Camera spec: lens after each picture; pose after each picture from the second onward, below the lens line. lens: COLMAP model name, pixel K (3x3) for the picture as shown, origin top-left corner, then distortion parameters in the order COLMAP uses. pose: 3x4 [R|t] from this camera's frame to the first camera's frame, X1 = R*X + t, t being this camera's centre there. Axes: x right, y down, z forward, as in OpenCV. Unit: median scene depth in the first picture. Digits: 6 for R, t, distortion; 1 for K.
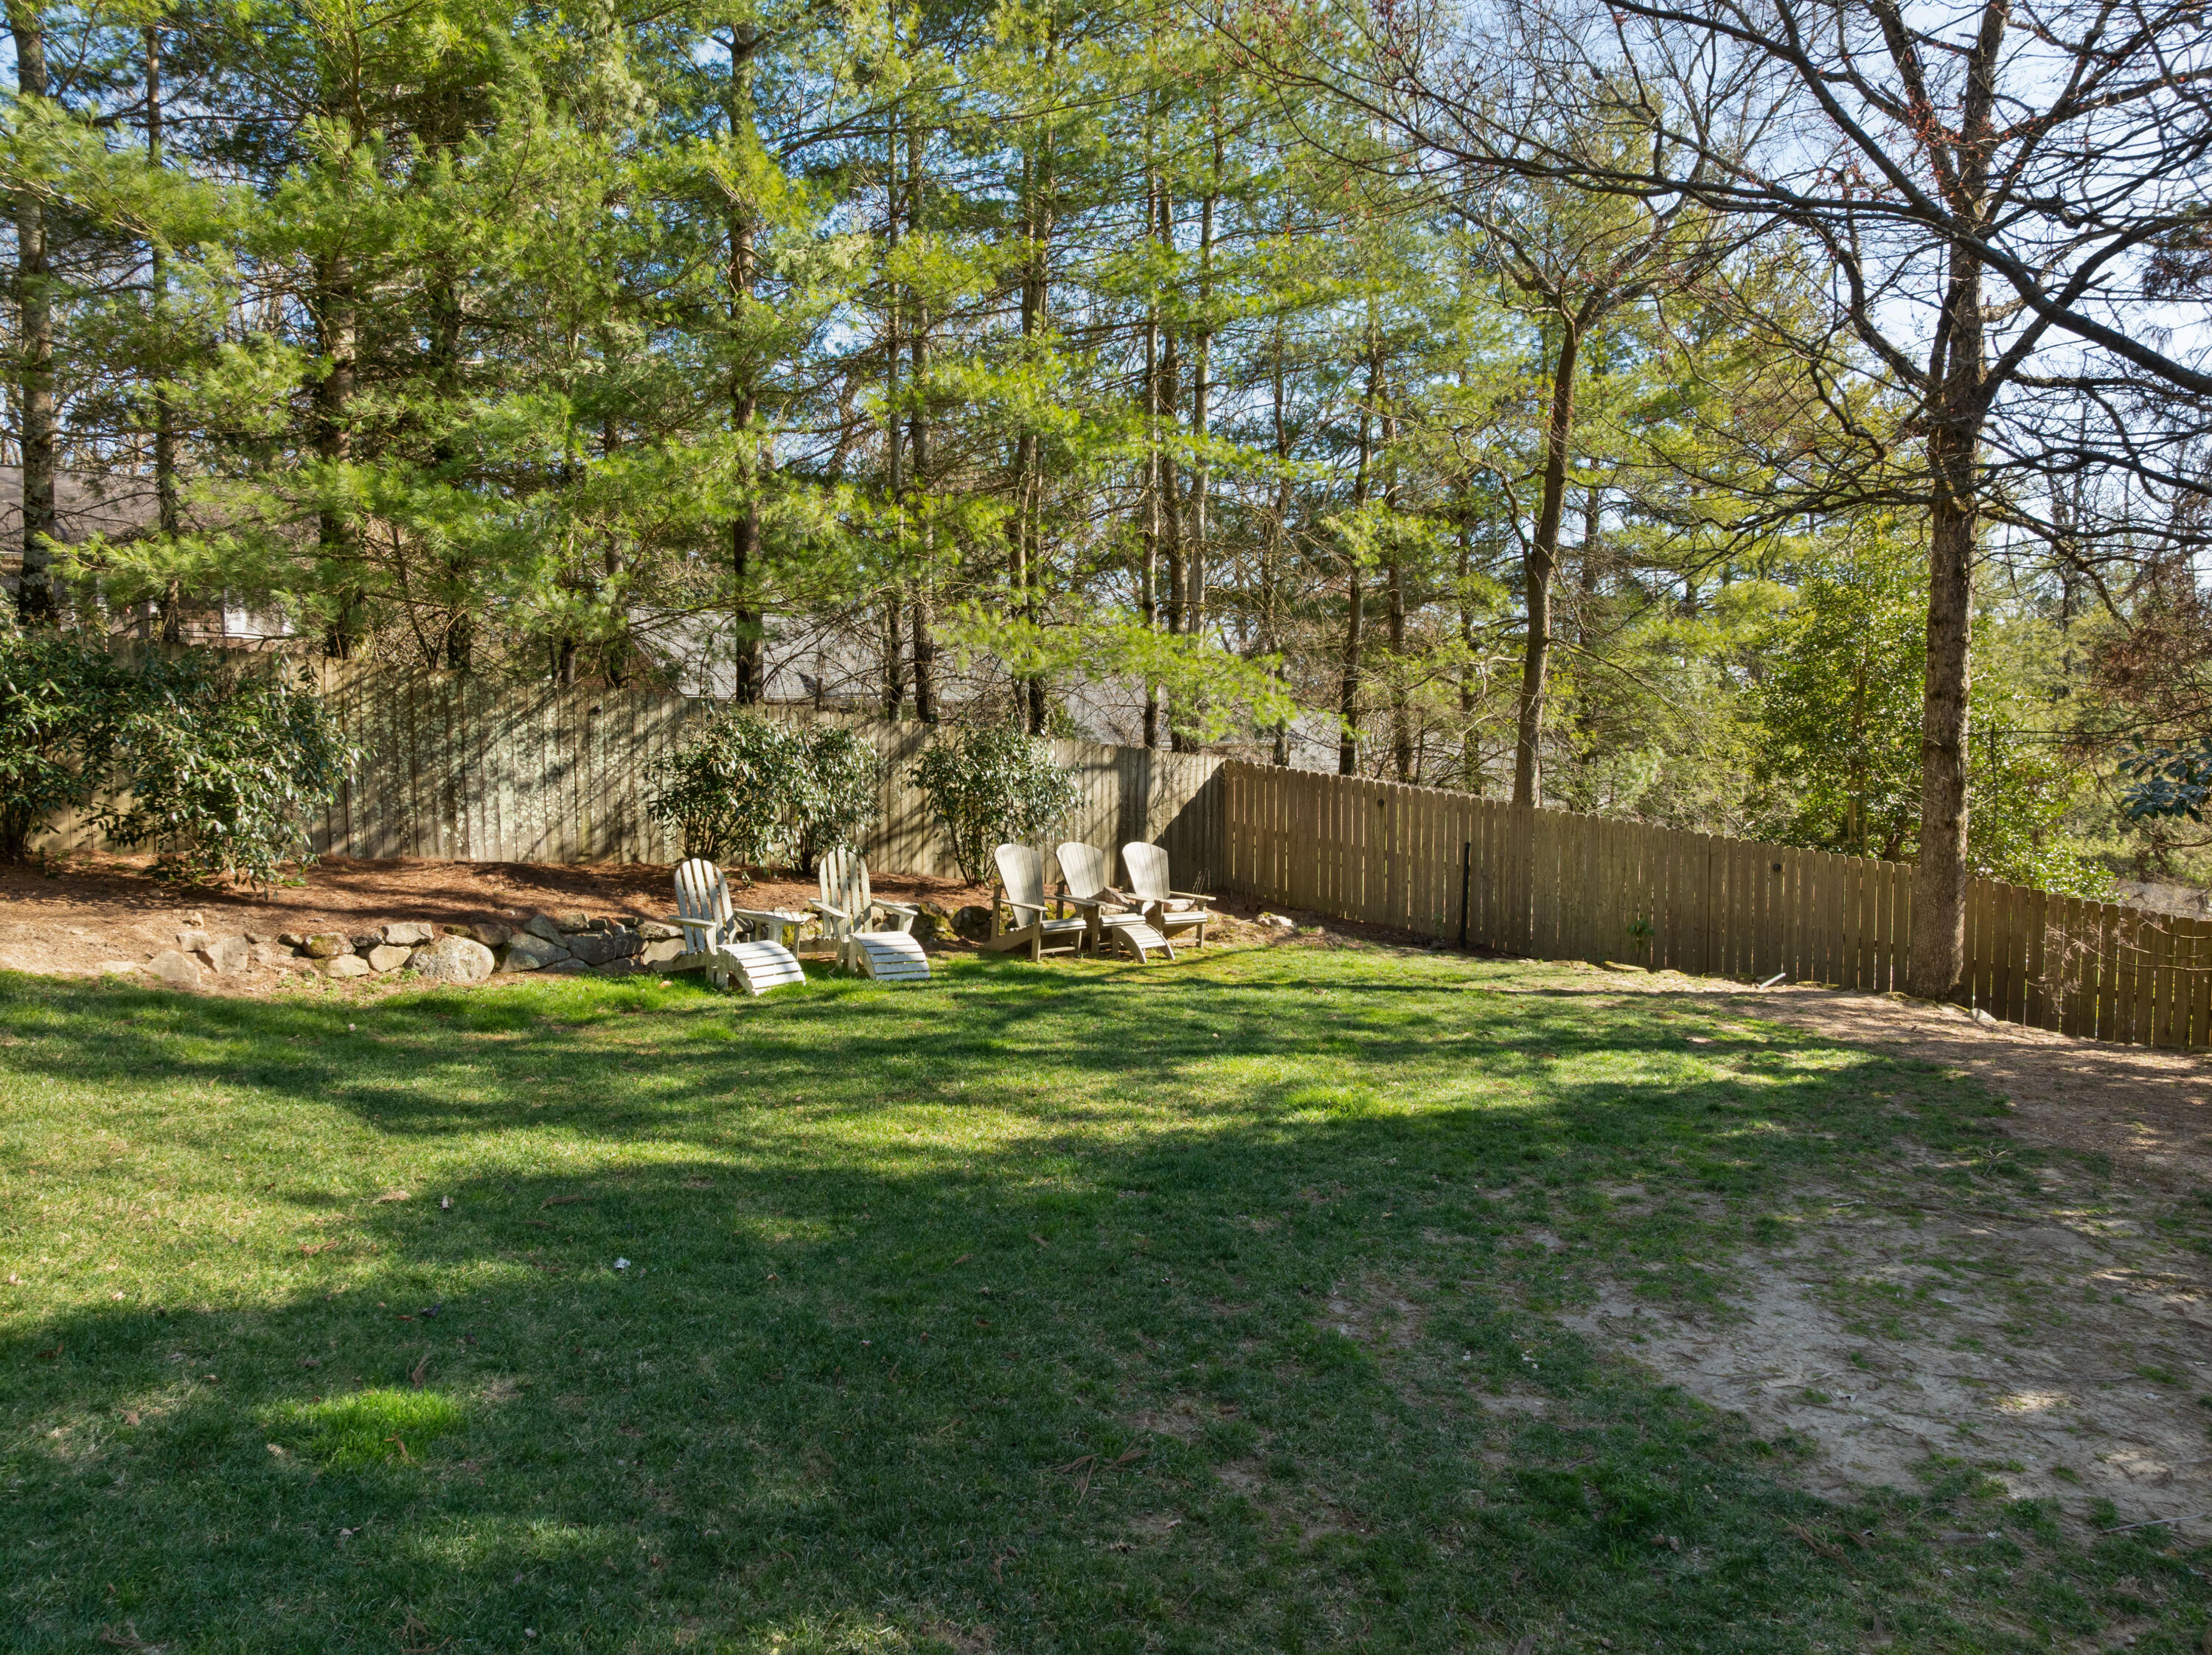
lens RADIAL K [[1571.9, 0, 1105.8], [0, 1571.9, 892.1], [0, 0, 1]] dist [-0.041703, -0.001016]
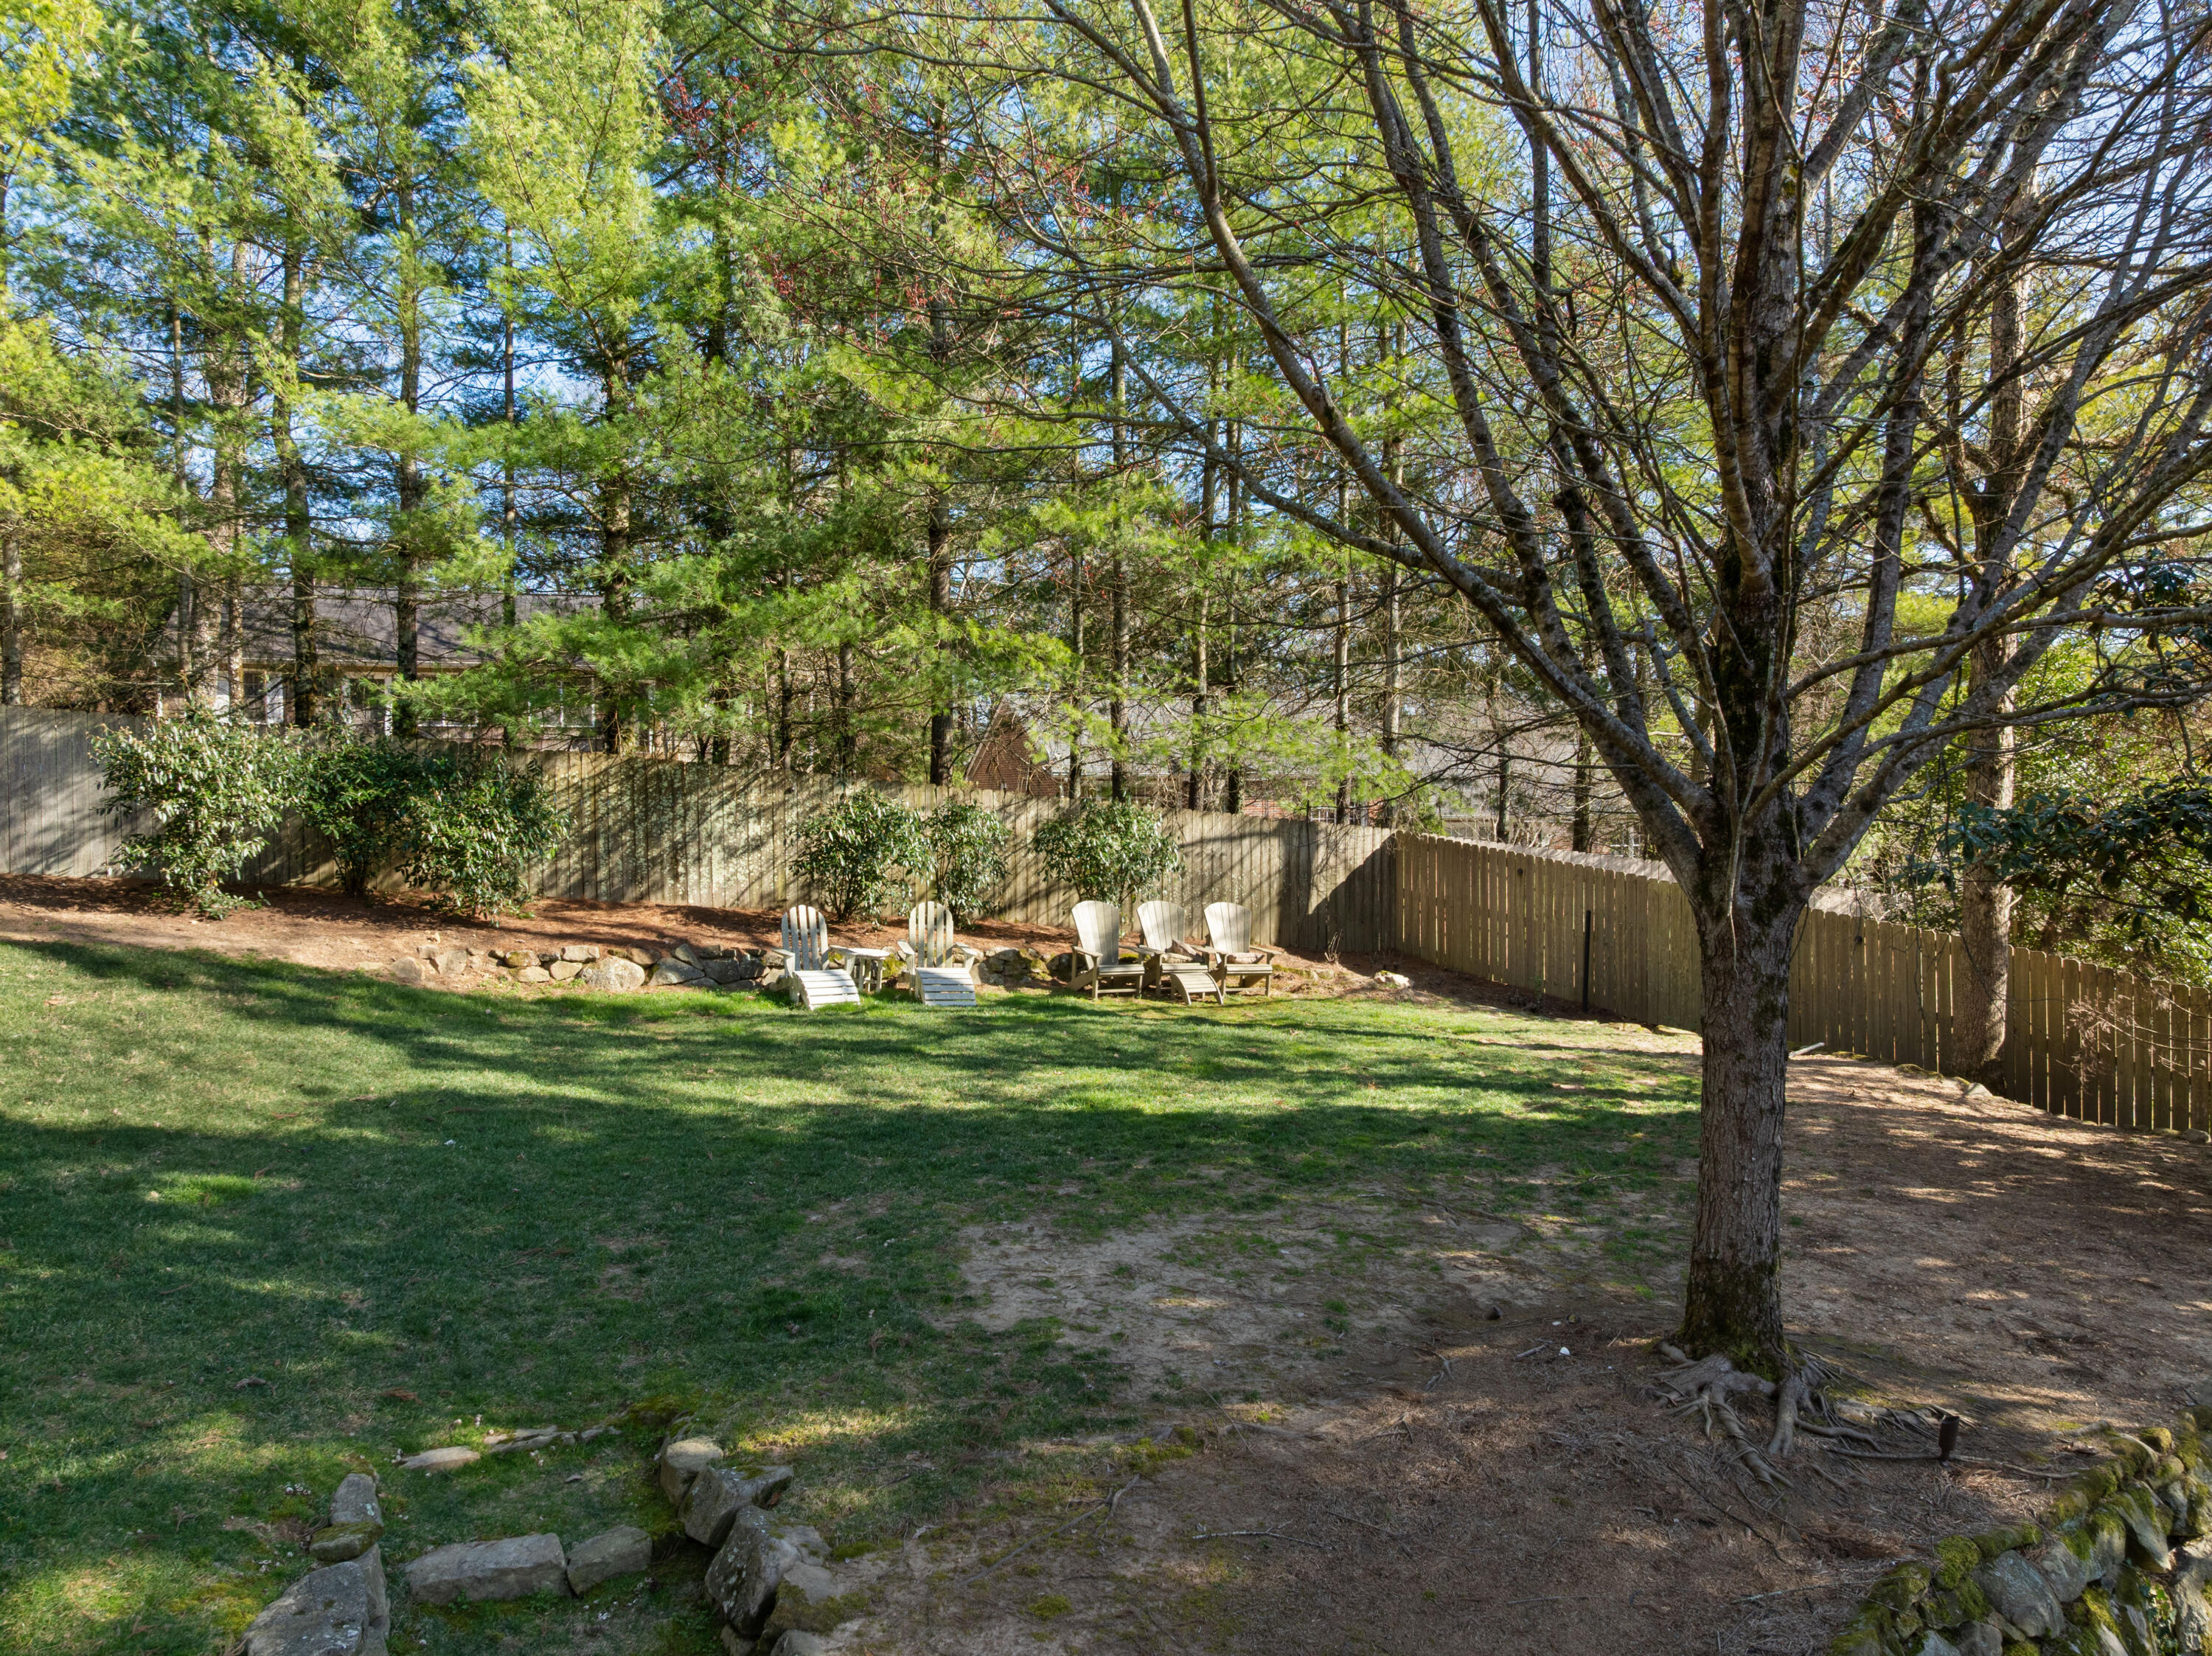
lens RADIAL K [[1597.0, 0, 1099.4], [0, 1597.0, 833.8], [0, 0, 1]] dist [-0.042544, 0.020953]
pose [[0.938519, 0.003706, -0.345209, 0.398941], [-0.031476, 0.996696, -0.074873, 0.010005], [0.343791, 0.081136, 0.935535, -0.147425]]
